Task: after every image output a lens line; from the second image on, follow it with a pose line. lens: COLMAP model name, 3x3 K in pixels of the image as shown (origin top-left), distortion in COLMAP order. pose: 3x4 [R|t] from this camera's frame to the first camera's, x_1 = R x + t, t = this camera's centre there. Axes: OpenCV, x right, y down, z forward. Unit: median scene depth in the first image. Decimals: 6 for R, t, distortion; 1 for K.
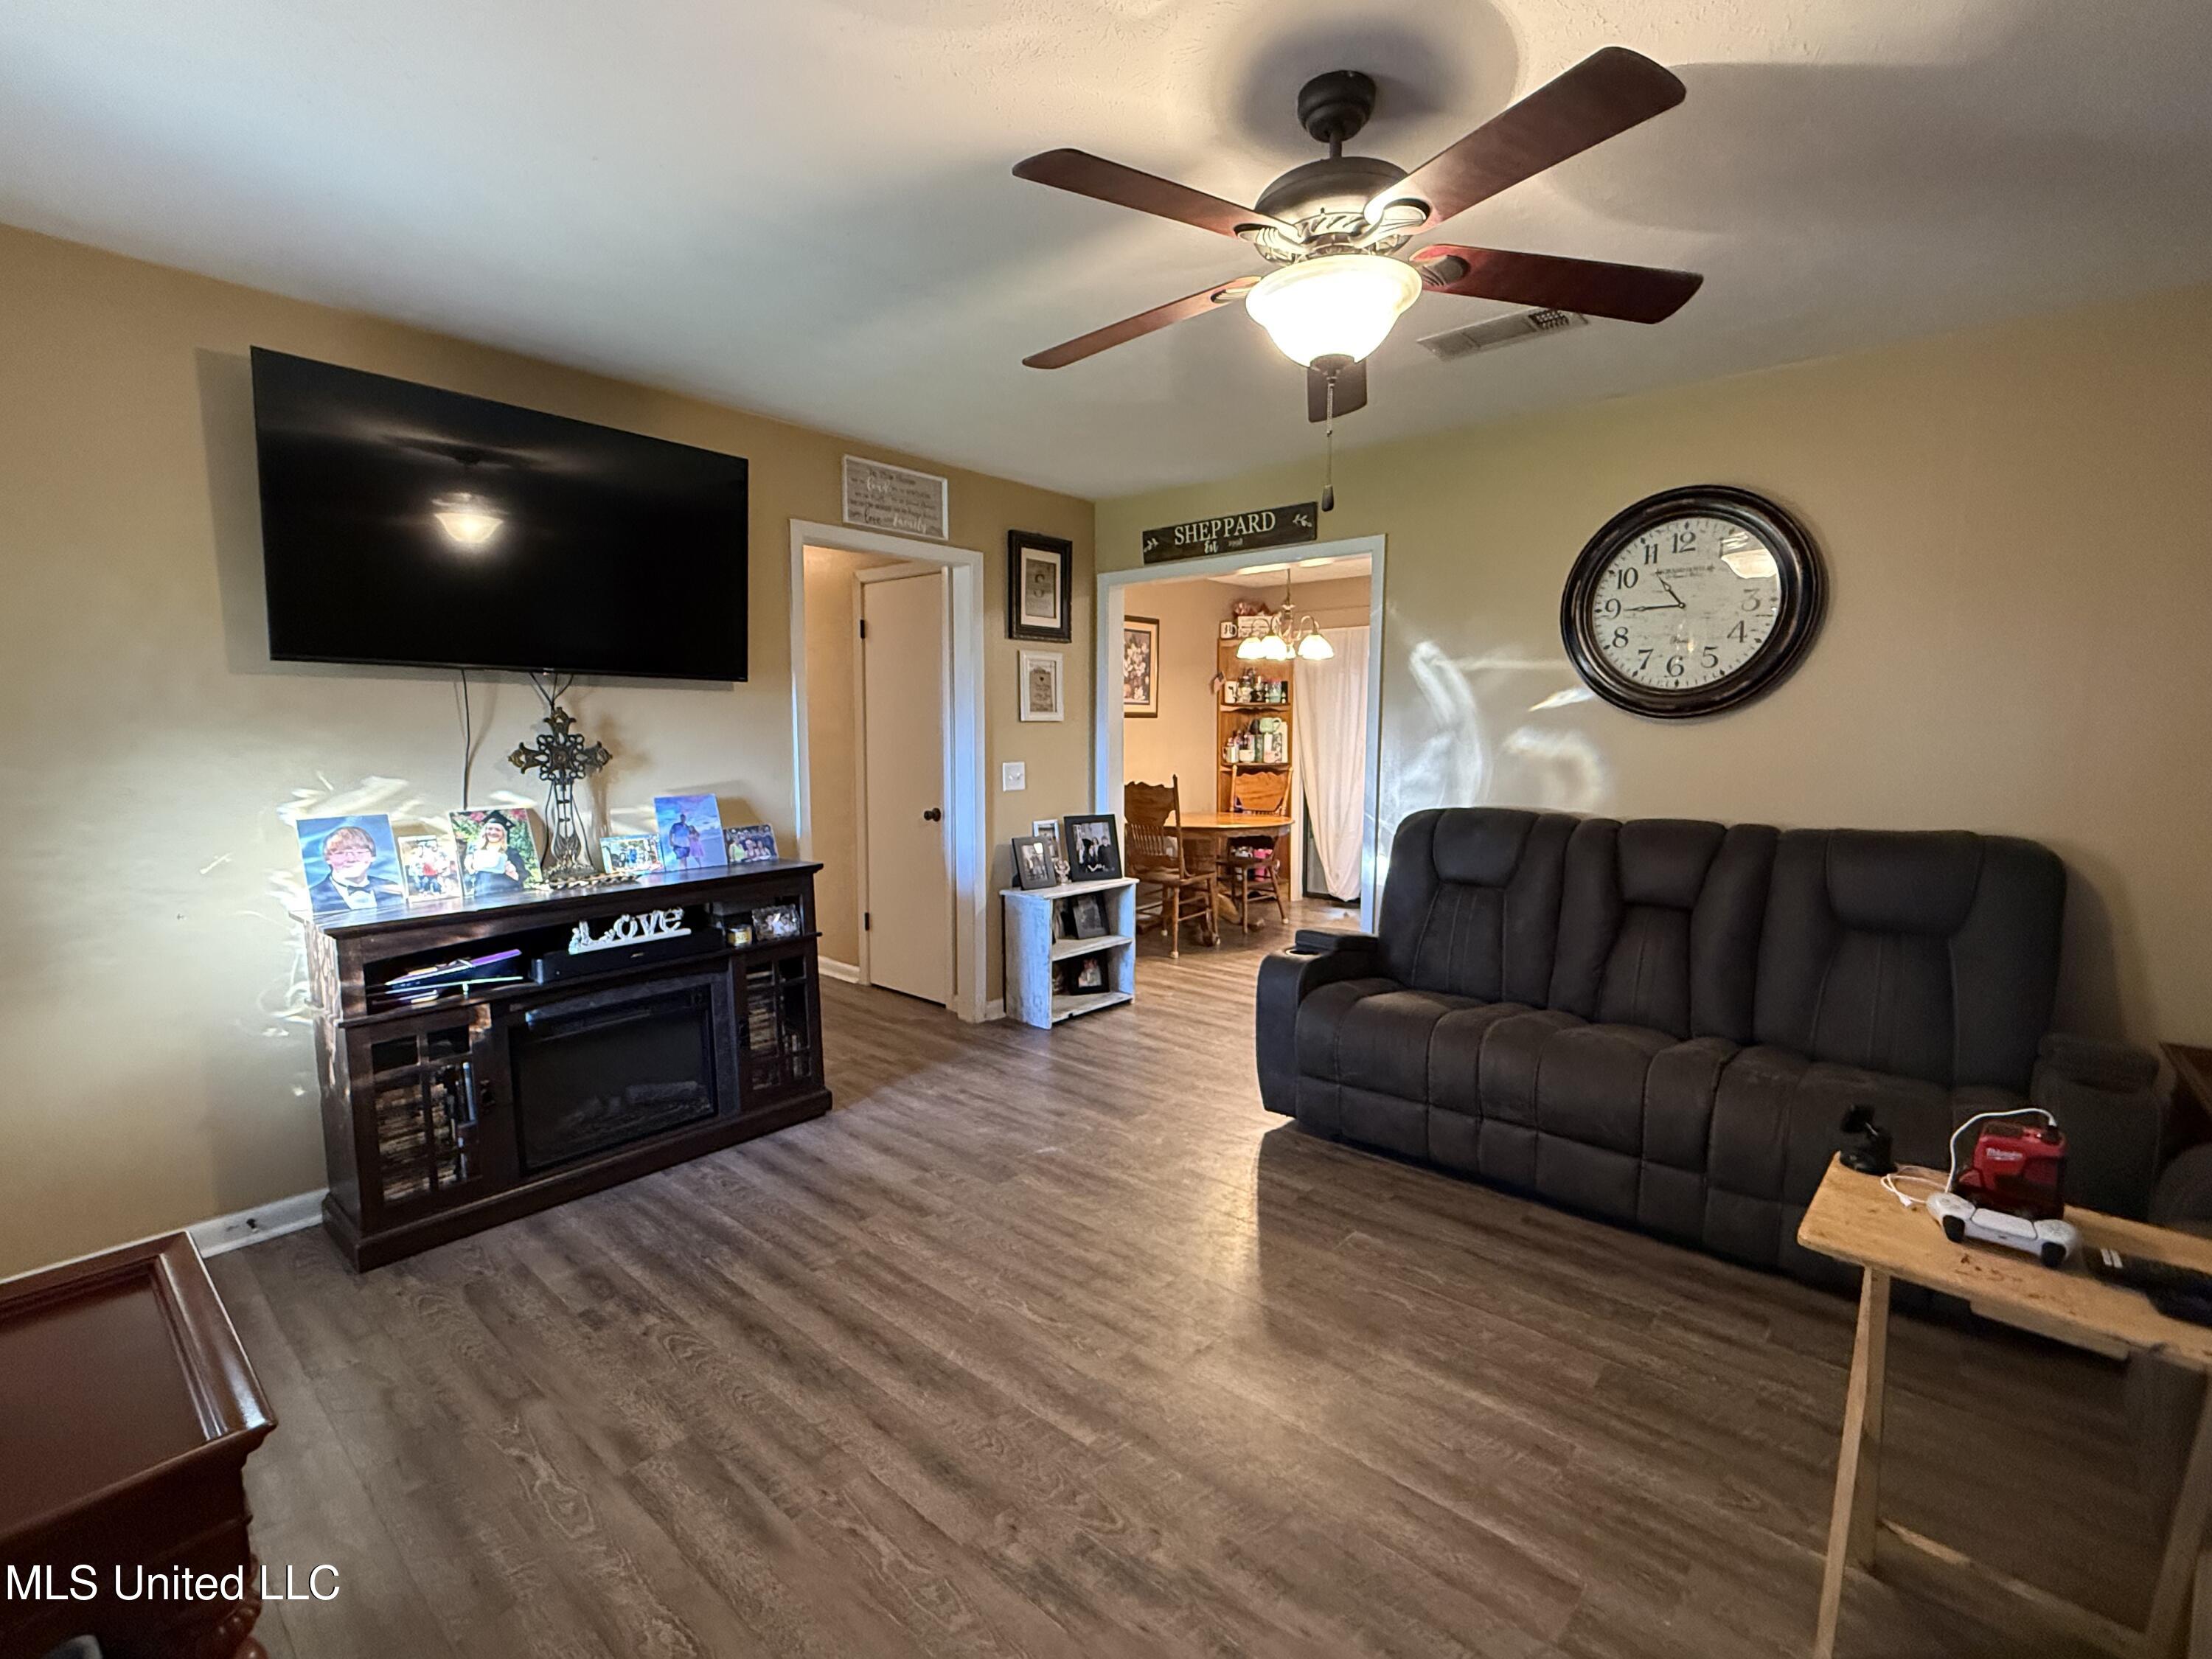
lens RADIAL K [[983.0, 0, 1099.7], [0, 983.0, 826.3], [0, 0, 1]] dist [-0.002056, -0.000542]
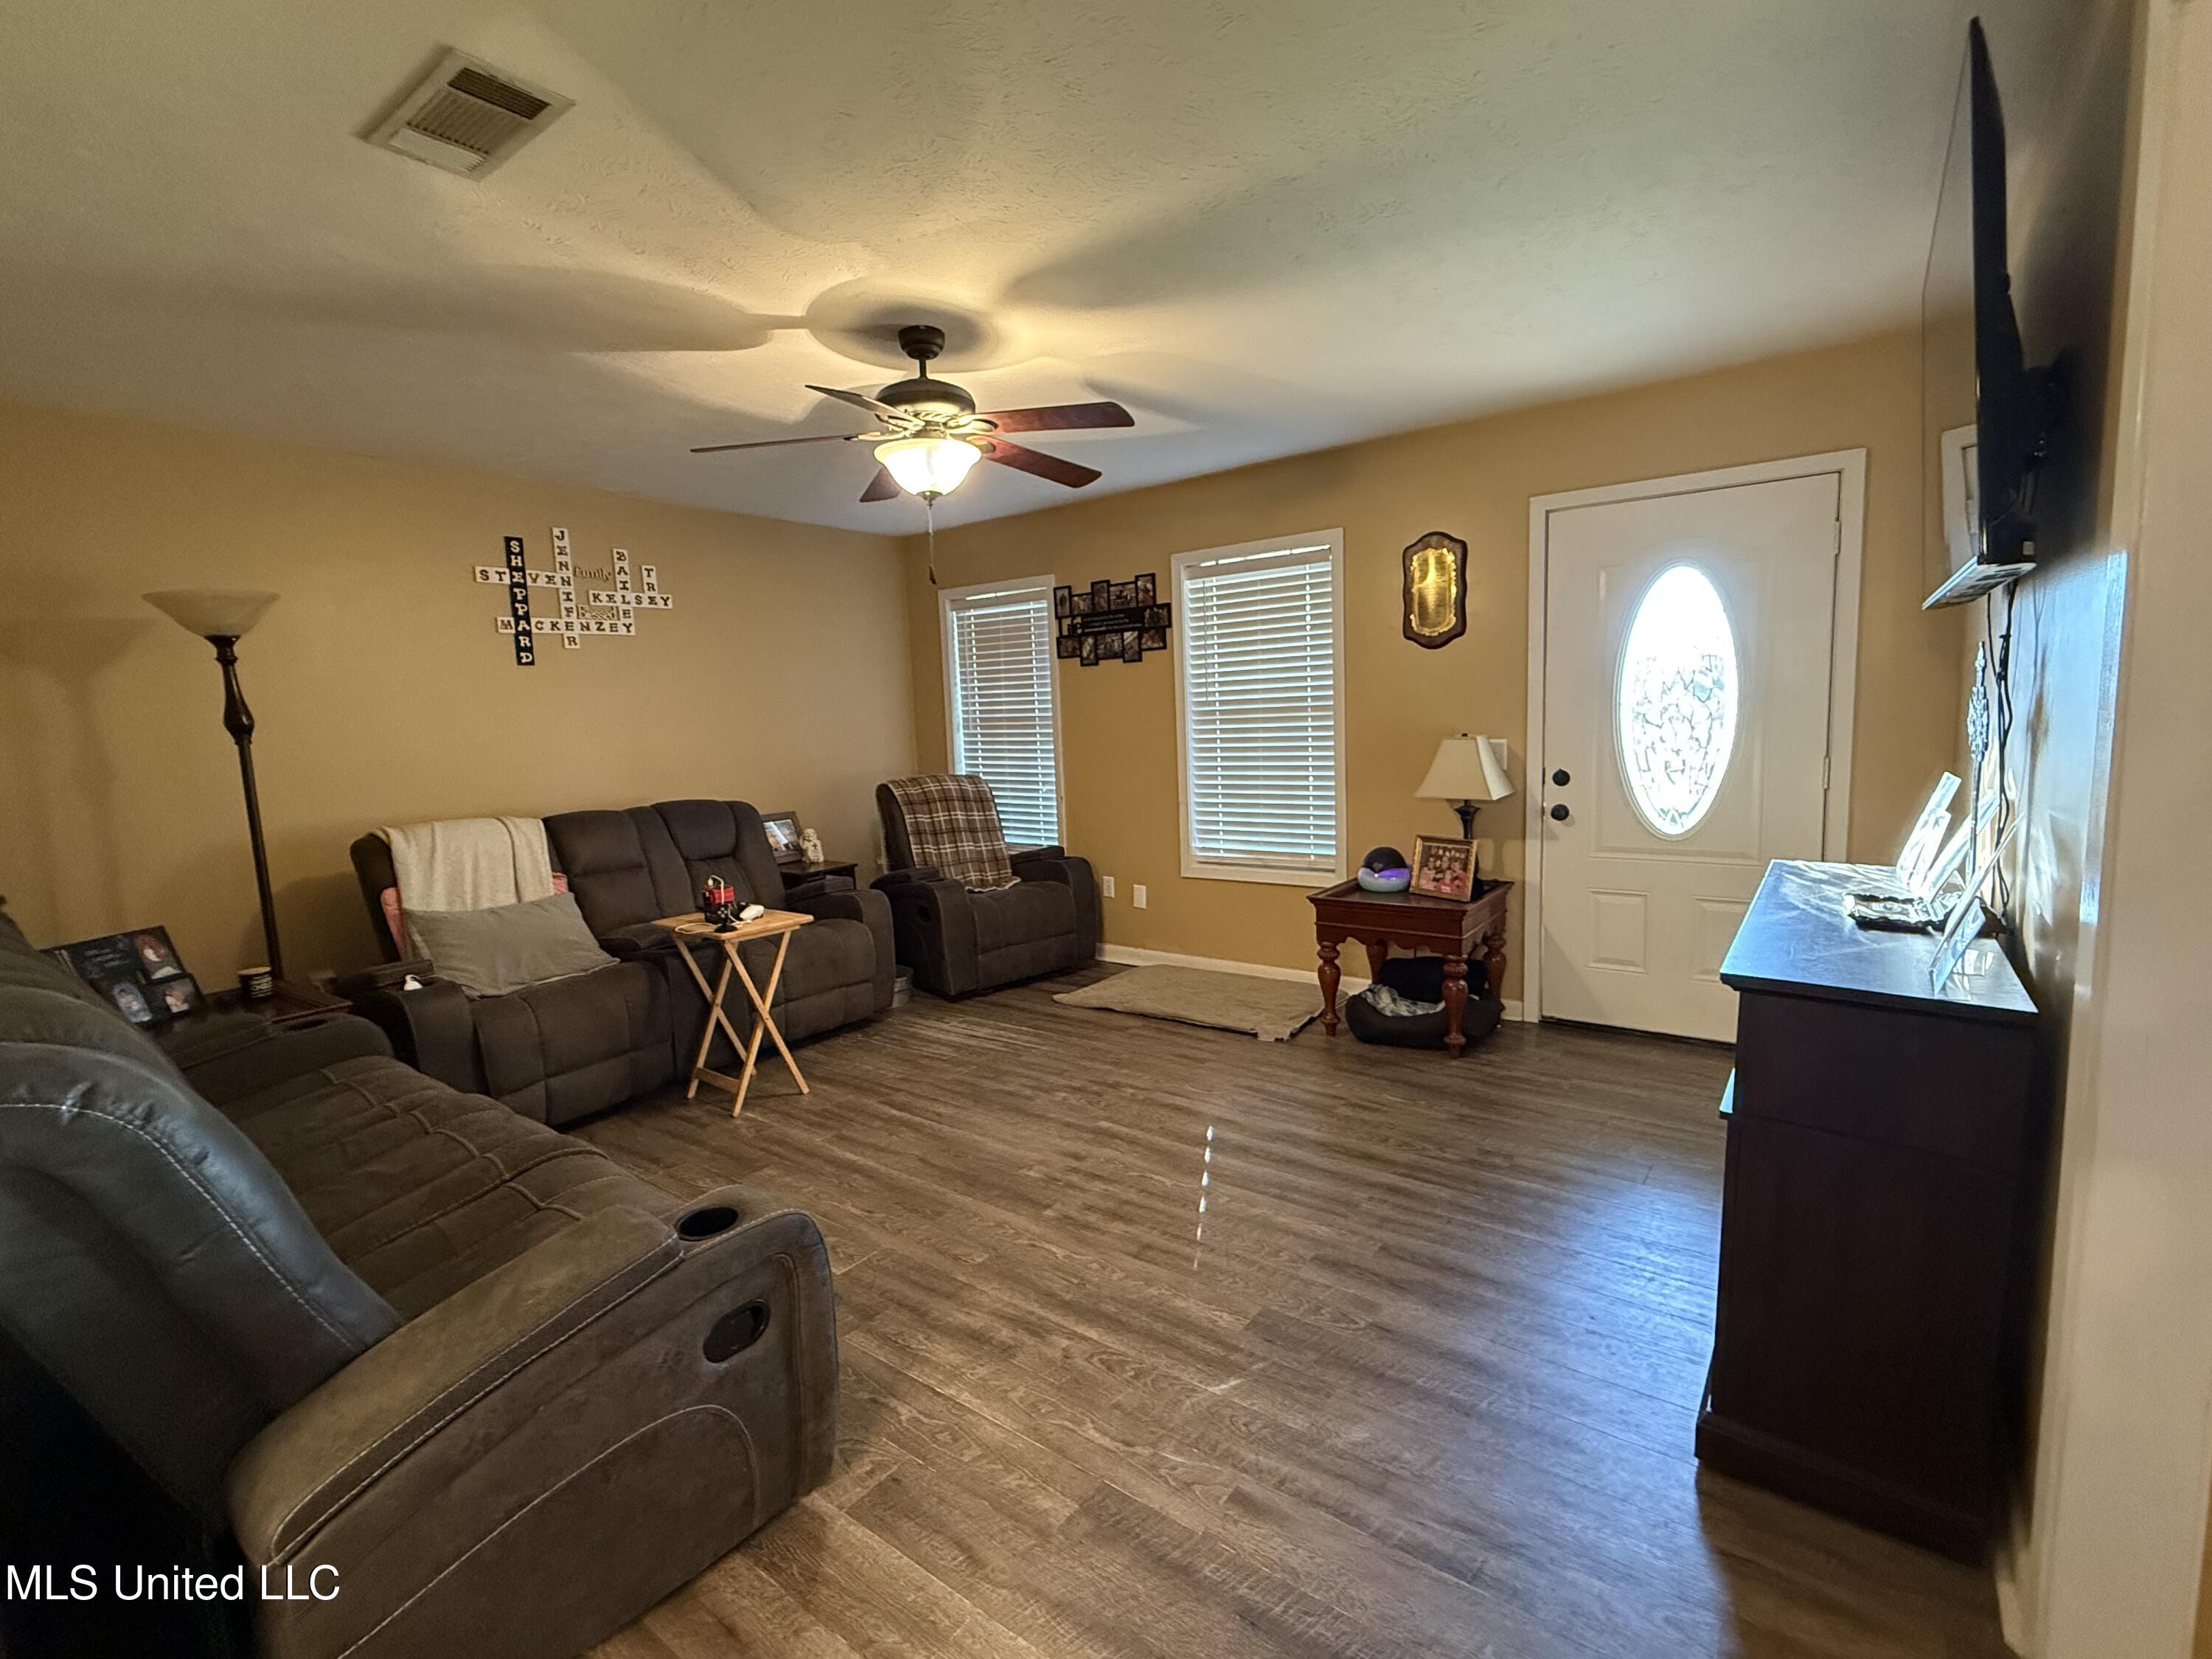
lens RADIAL K [[983.0, 0, 1099.7], [0, 983.0, 826.3], [0, 0, 1]] dist [-0.002056, -0.000542]
pose [[-0.996739, 0.043733, -0.067809, 0.076447], [0.028179, 0.976134, 0.215332, -0.224169], [0.075608, 0.212719, -0.974184, 2.217649]]
